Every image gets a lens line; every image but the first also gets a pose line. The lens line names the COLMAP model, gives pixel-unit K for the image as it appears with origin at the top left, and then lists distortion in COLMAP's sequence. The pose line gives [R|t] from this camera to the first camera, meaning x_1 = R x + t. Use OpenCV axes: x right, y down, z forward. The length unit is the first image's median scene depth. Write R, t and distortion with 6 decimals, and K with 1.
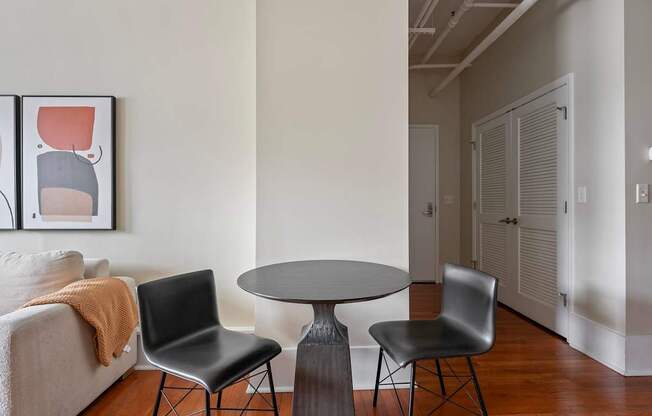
lens RADIAL K [[339.7, 0, 326.0], [0, 339.7, 202.5], [0, 0, 1]] dist [0.000898, 0.000120]
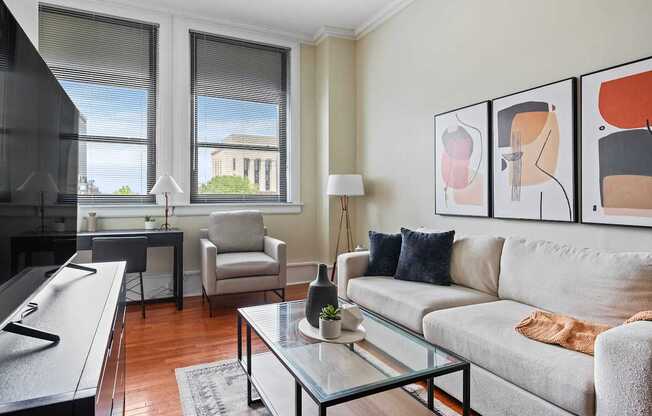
lens RADIAL K [[339.7, 0, 326.0], [0, 339.7, 202.5], [0, 0, 1]] dist [0.000898, 0.000120]
pose [[0.460769, 0.015330, -0.887388, -0.395825], [0.005445, 0.999783, 0.020099, 0.002988], [0.887503, -0.014093, 0.460586, -0.028748]]
